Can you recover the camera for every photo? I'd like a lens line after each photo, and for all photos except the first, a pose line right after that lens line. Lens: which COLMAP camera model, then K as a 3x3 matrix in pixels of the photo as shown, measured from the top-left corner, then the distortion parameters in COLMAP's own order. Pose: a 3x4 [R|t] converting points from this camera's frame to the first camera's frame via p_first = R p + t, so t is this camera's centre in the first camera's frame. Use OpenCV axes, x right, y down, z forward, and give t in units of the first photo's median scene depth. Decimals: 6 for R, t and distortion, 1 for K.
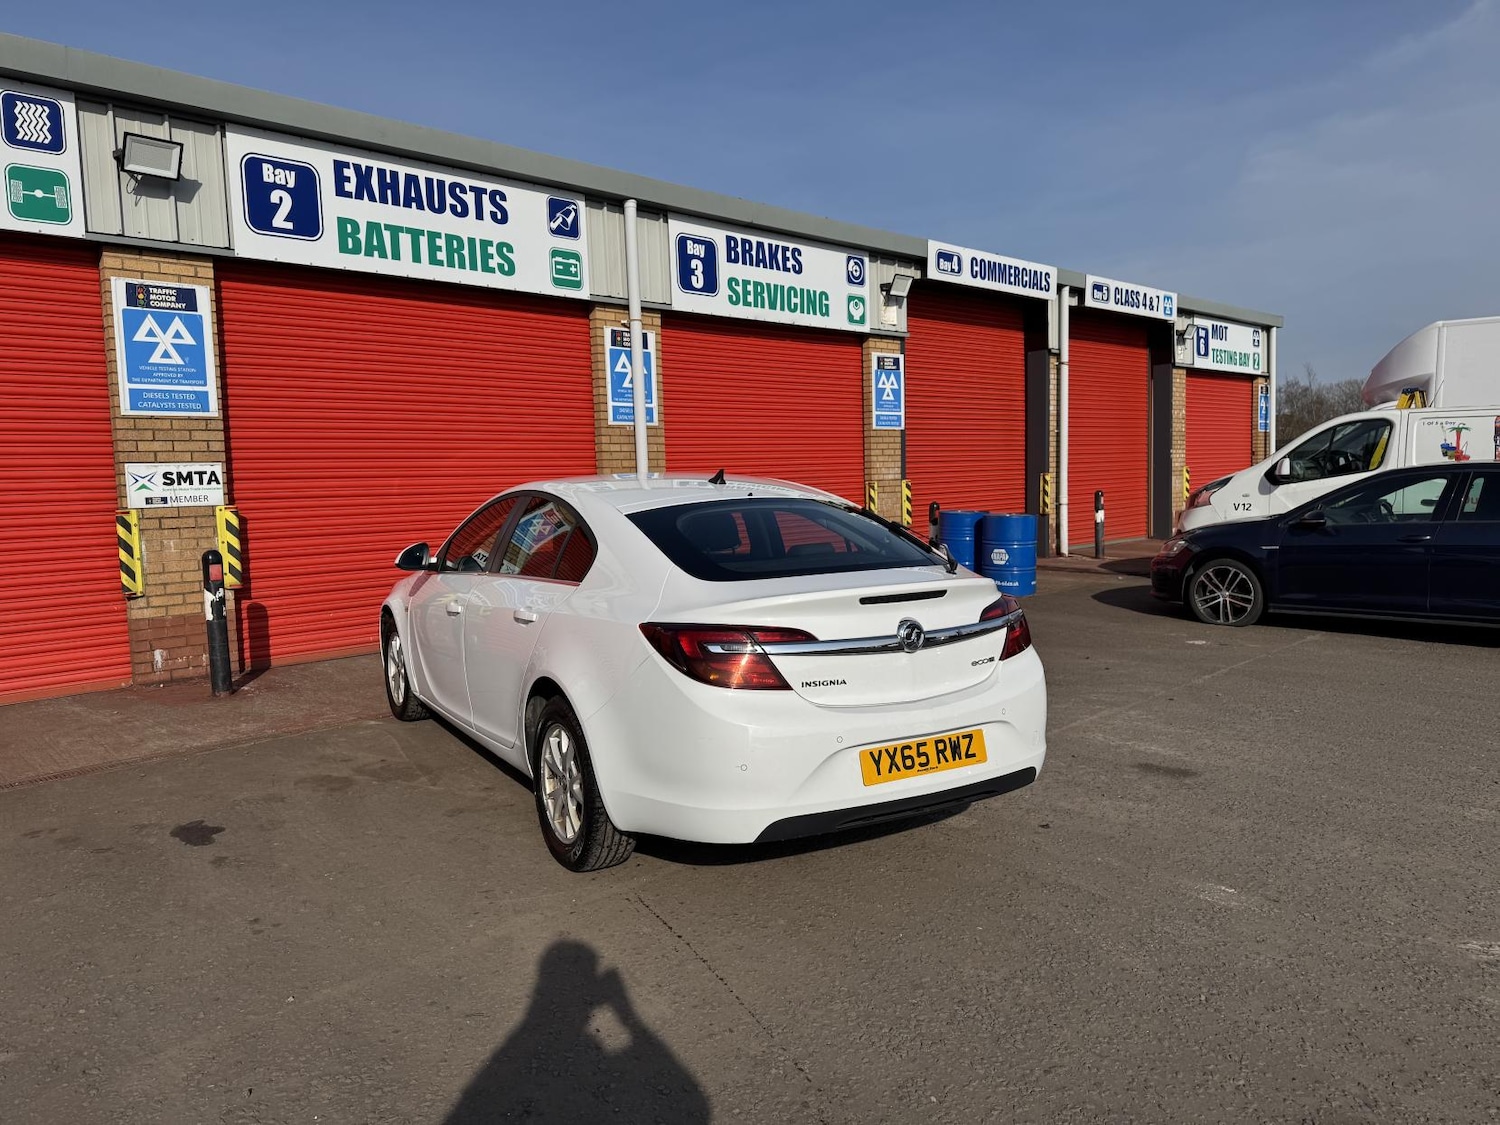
lens RADIAL K [[1072.0, 0, 744.3], [0, 1072.0, 567.7], [0, 0, 1]] dist [0.125249, -0.167250]
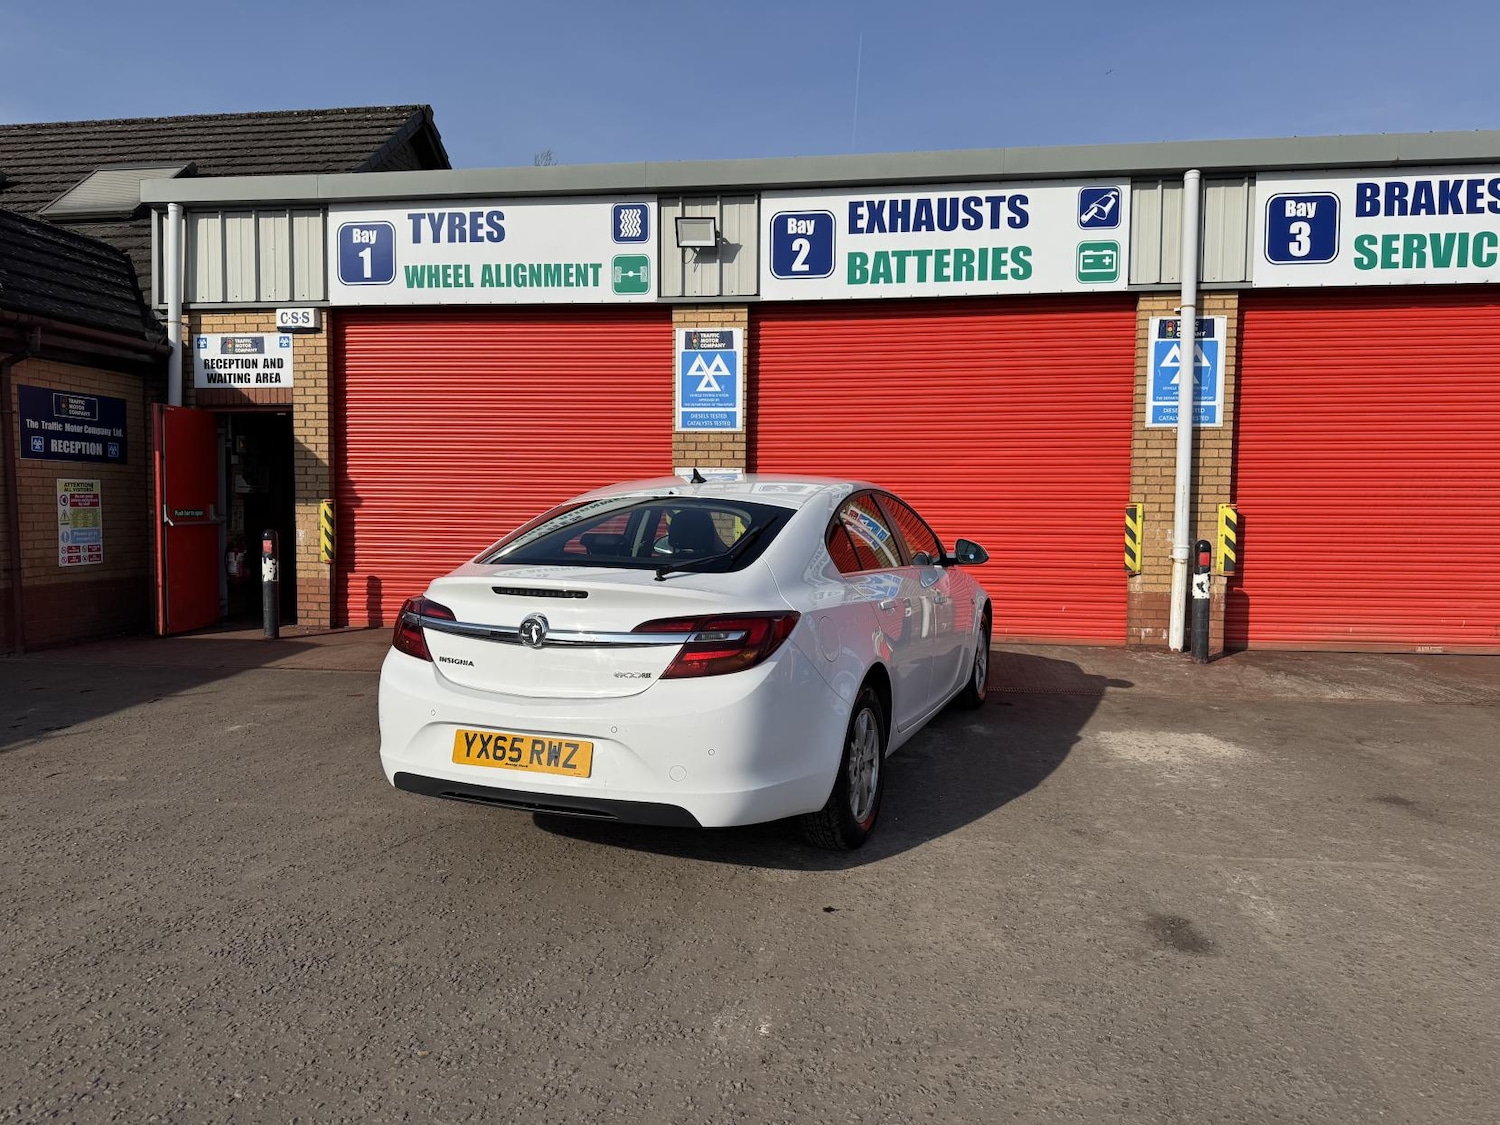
lens RADIAL K [[1097.3, 0, 743.5], [0, 1097.3, 569.6], [0, 0, 1]] dist [0.135087, -0.175210]
pose [[0.613816, 0.083077, -0.785066, 0.466426], [-0.091006, 0.995264, 0.034167, -0.020842], [0.784186, 0.050473, 0.618470, 0.204768]]
